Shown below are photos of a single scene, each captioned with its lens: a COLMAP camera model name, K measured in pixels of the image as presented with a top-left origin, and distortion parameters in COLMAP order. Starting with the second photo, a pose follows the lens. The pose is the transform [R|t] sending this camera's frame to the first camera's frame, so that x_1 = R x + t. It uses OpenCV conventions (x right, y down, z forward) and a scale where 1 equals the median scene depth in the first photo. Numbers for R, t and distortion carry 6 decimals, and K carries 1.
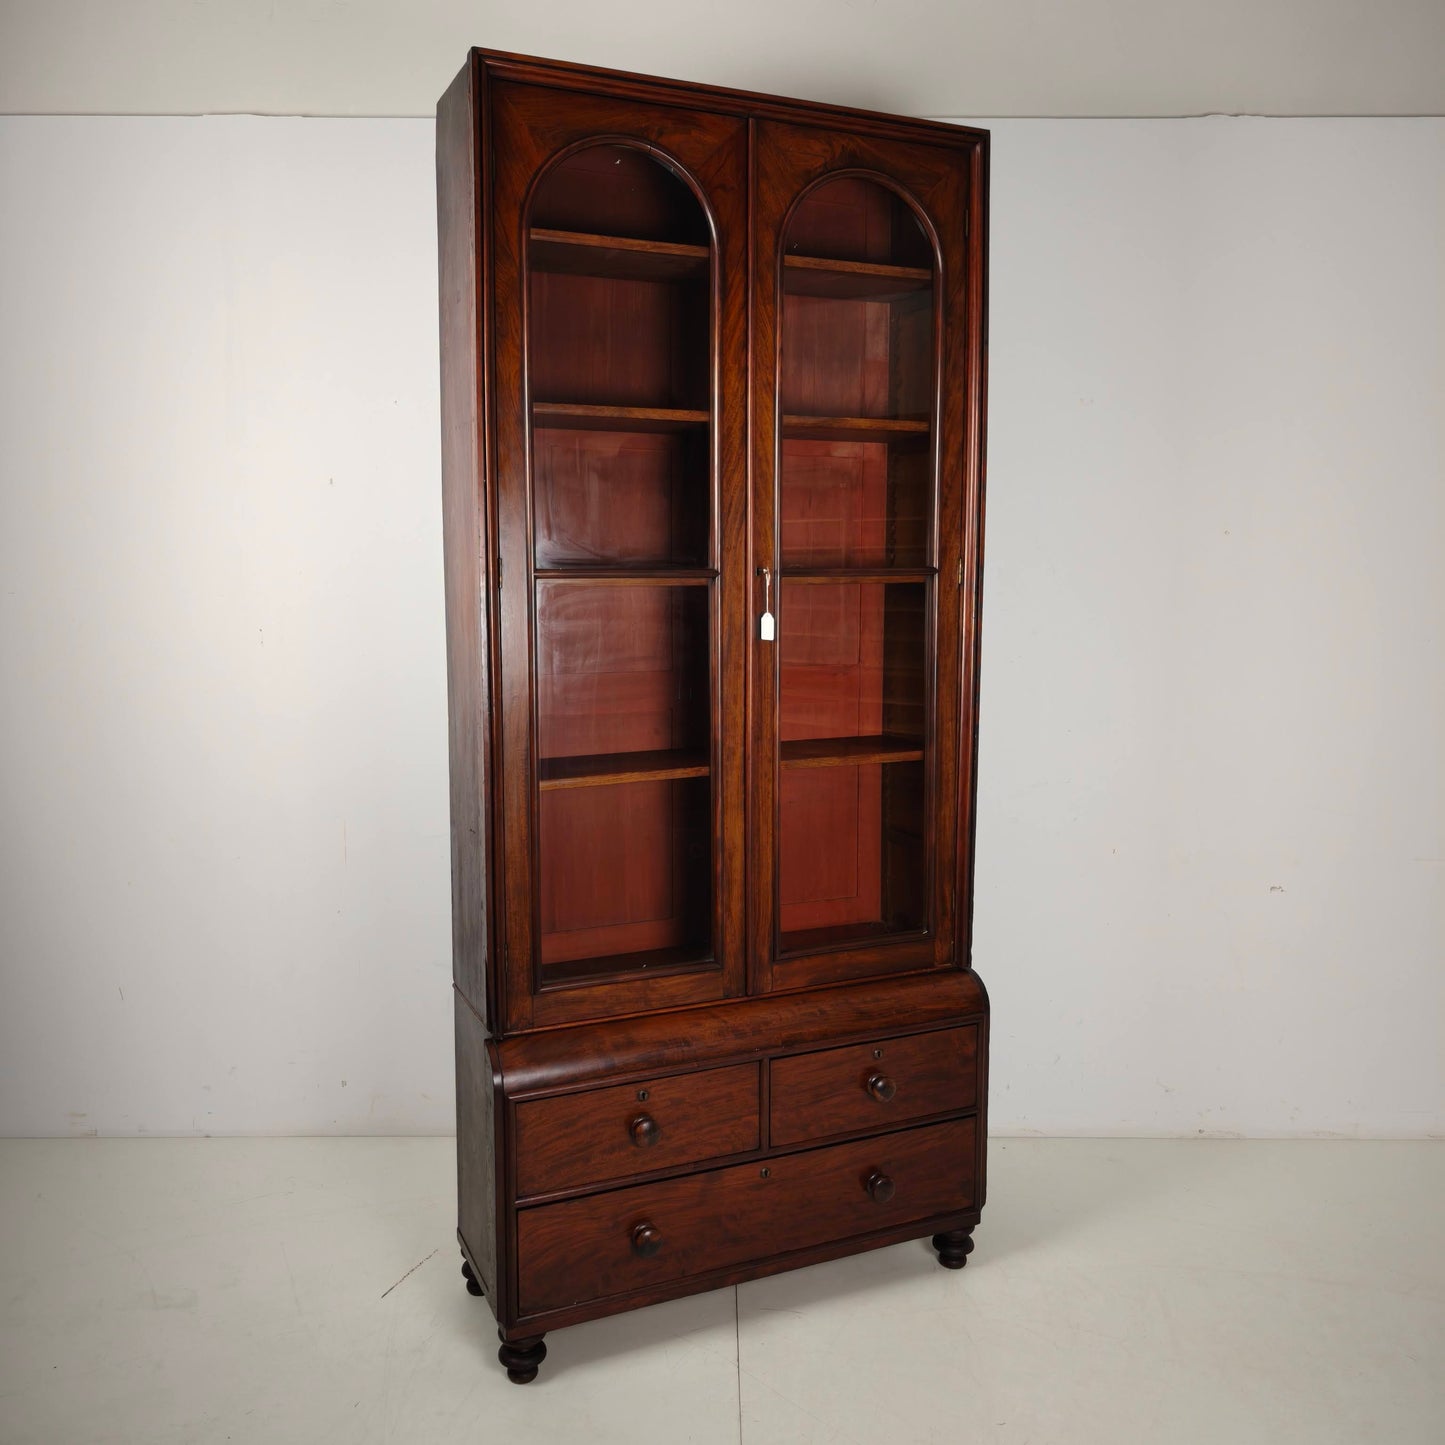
lens RADIAL K [[1233.5, 0, 695.2], [0, 1233.5, 685.4], [0, 0, 1]] dist [0.004040, 0.004161]
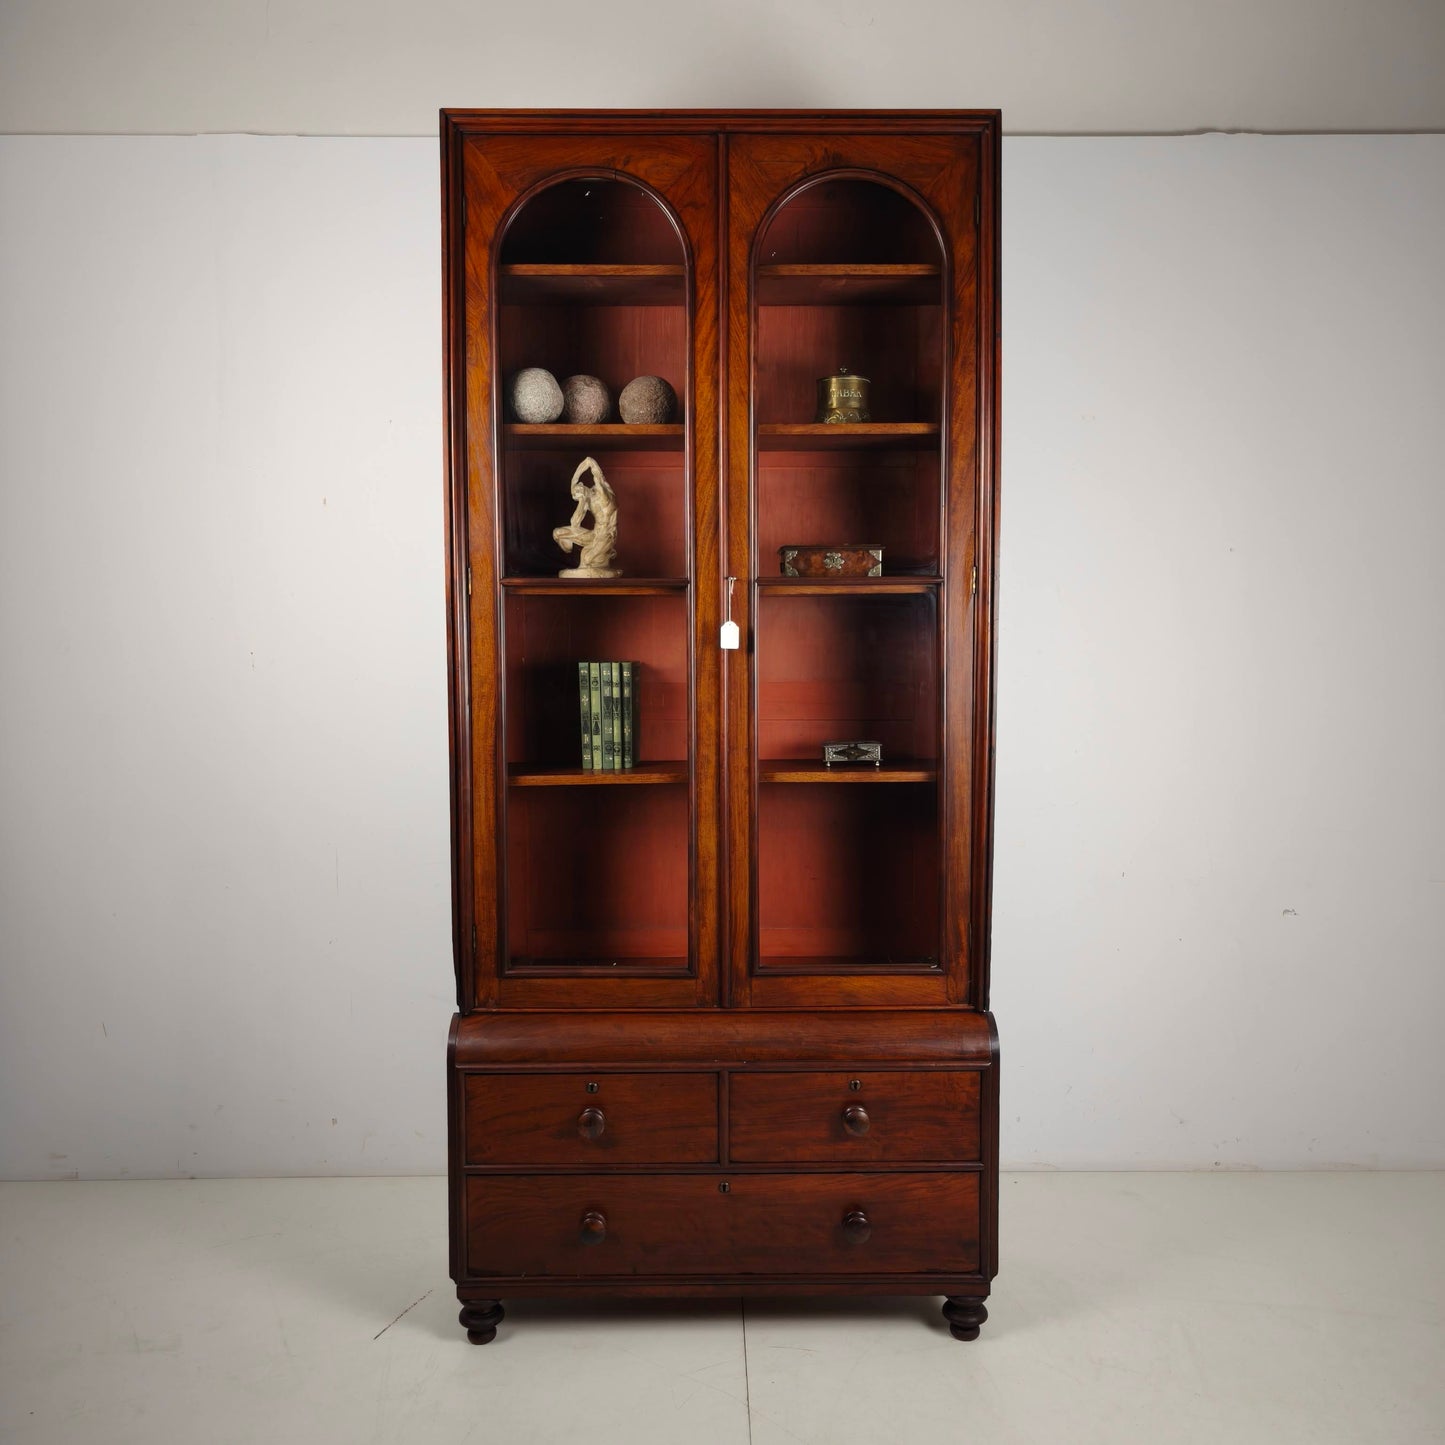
lens RADIAL K [[1257.2, 0, 742.6], [0, 1257.2, 717.4], [0, 0, 1]] dist [0.004089, -0.005325]
pose [[0.926488, 0.024638, -0.375517, 0.448963], [-0.035440, 0.999132, -0.021886, 0.041123], [0.374652, 0.033585, 0.926557, 0.060802]]
